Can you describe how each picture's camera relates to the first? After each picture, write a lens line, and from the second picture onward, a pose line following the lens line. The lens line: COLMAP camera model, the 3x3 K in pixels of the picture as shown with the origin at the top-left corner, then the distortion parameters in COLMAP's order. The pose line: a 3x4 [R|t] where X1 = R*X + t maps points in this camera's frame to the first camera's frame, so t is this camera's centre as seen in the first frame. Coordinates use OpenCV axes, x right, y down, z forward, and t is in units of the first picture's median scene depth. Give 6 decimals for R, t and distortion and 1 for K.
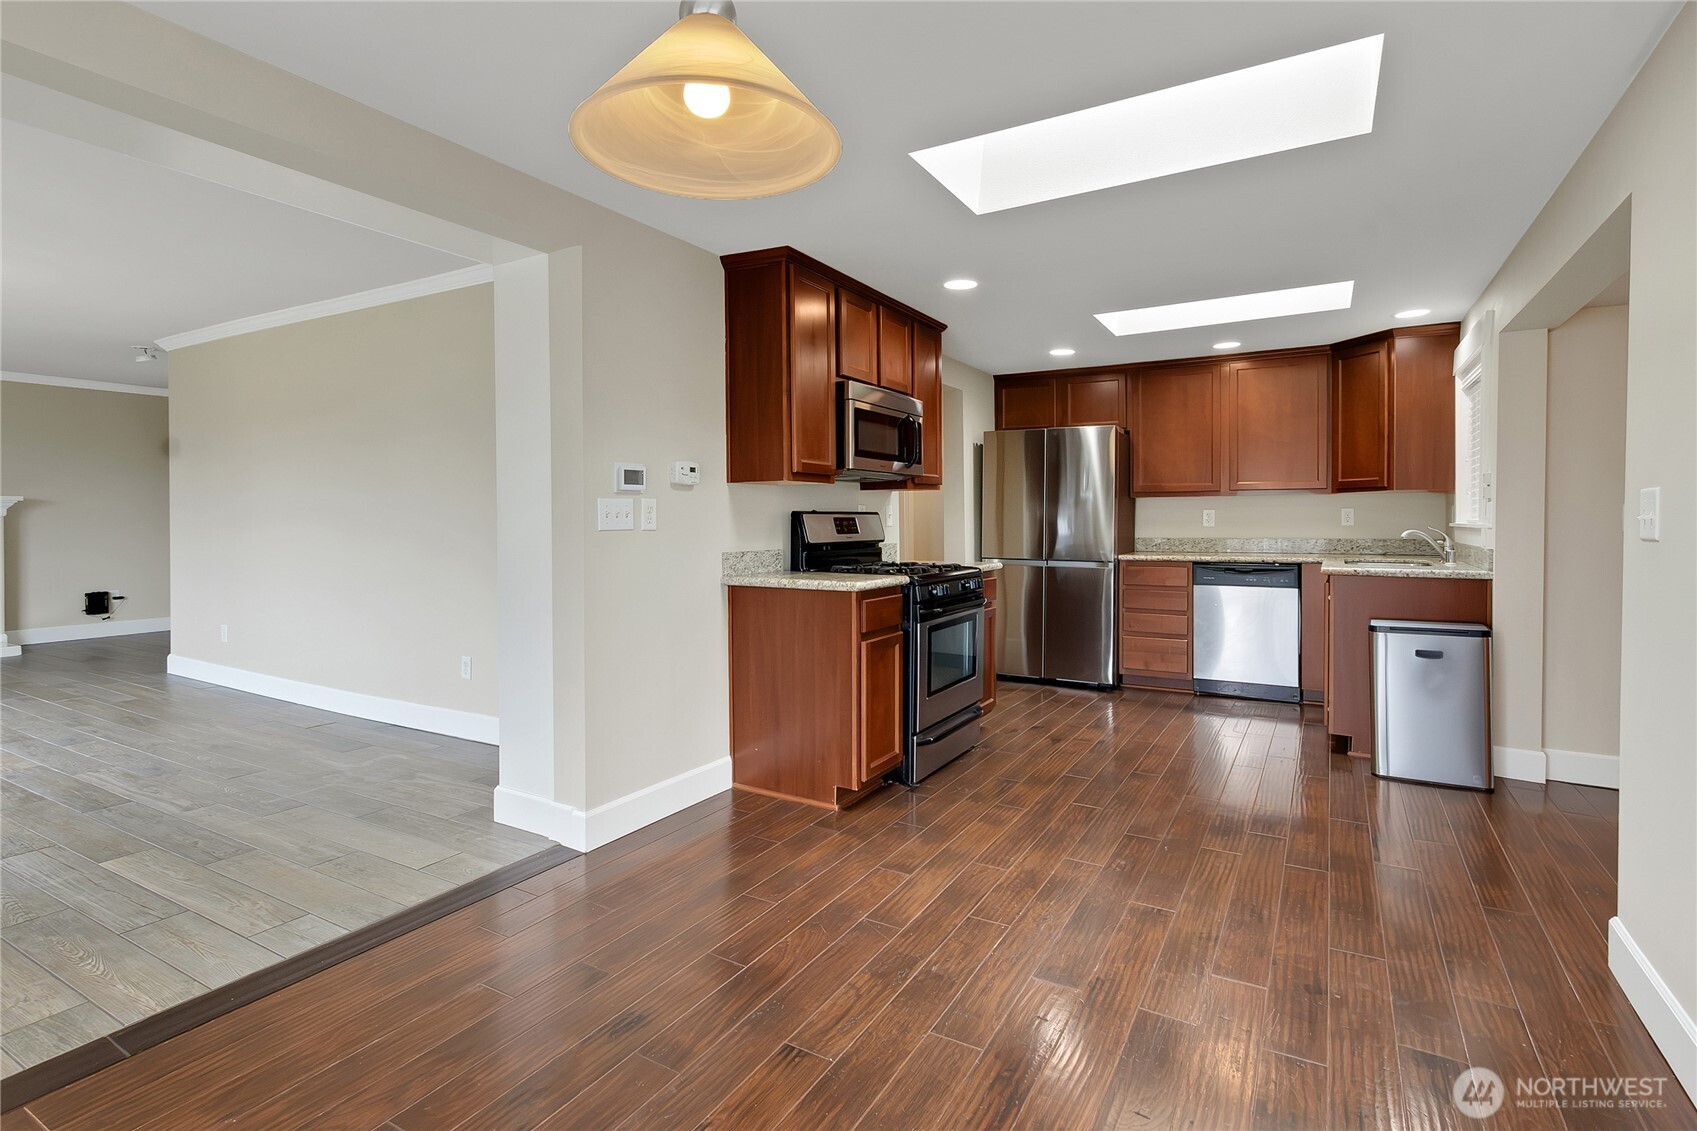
lens RADIAL K [[820.3, 0, 849.9], [0, 820.3, 516.4], [0, 0, 1]] dist [0.016936, -0.000598]
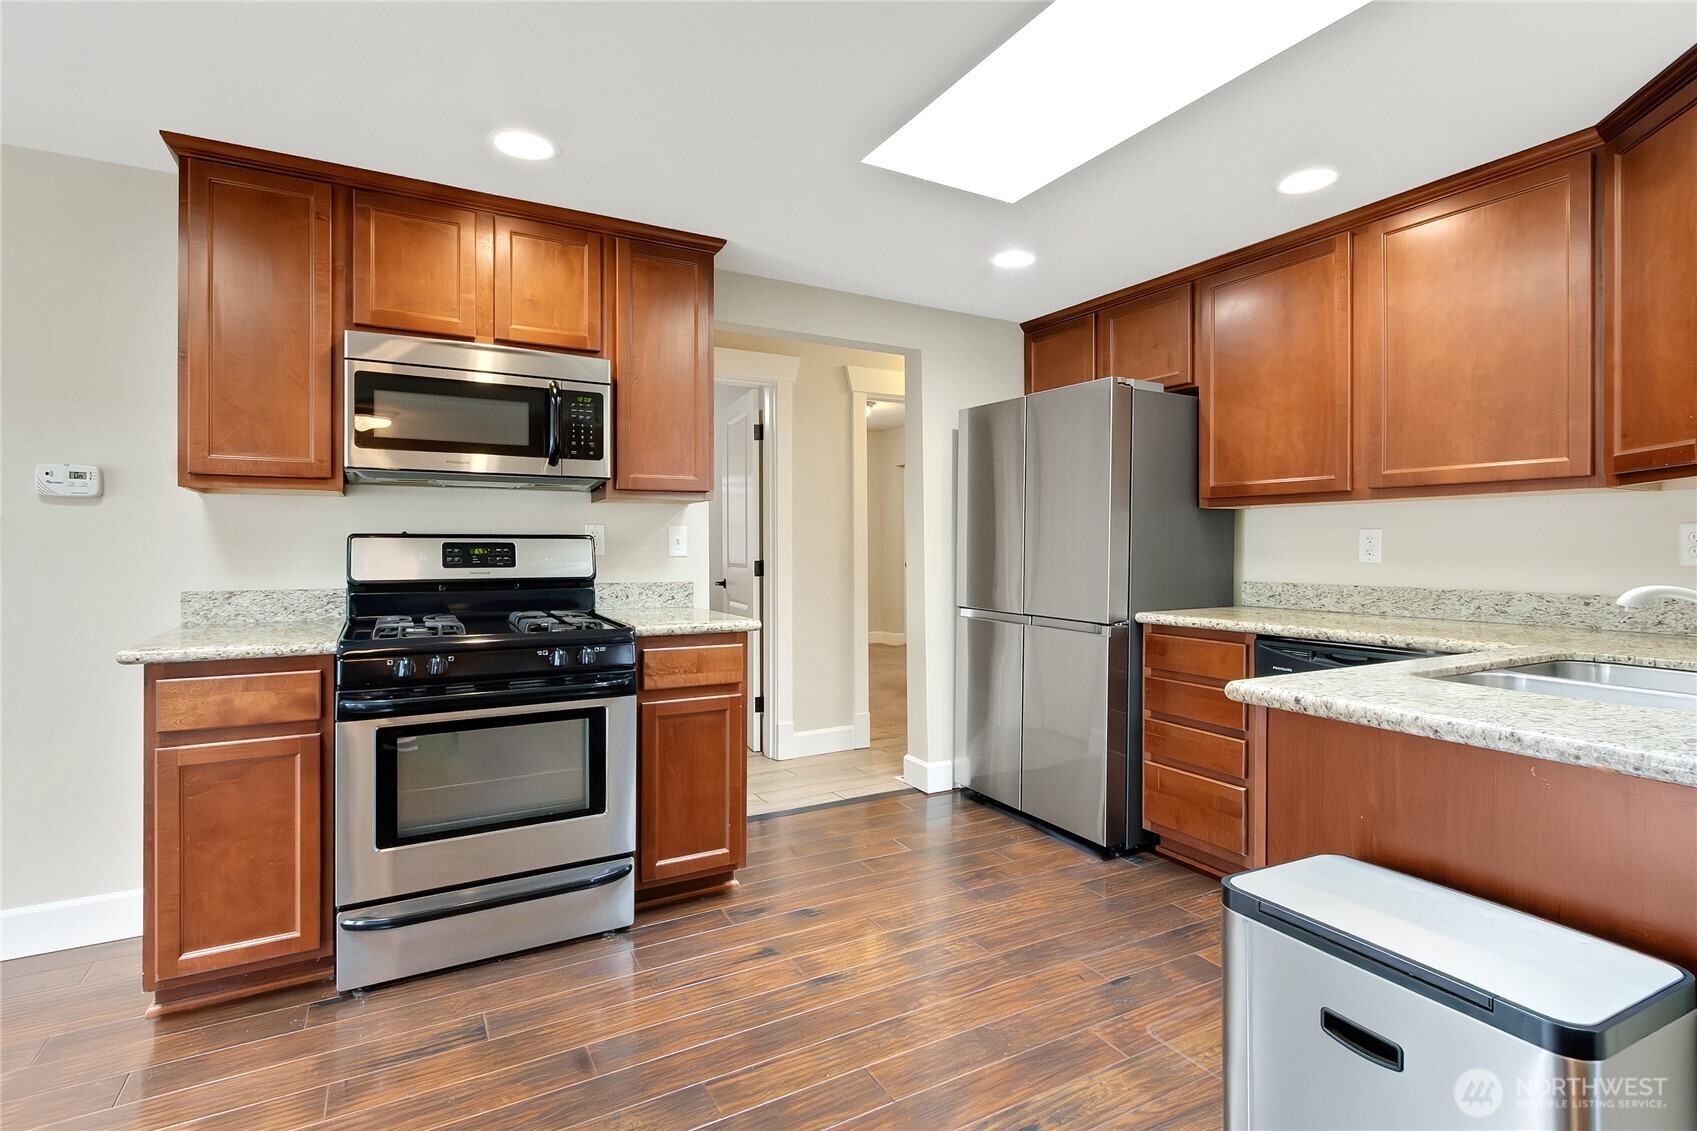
lens RADIAL K [[820.3, 0, 847.9], [0, 820.3, 537.3], [0, 0, 1]] dist [0.016936, -0.000598]
pose [[0.858995, -0.002589, -0.511978, 0.629316], [-0.001613, 0.999969, -0.007764, 0.001474], [0.511982, 0.007495, 0.858963, 0.607784]]
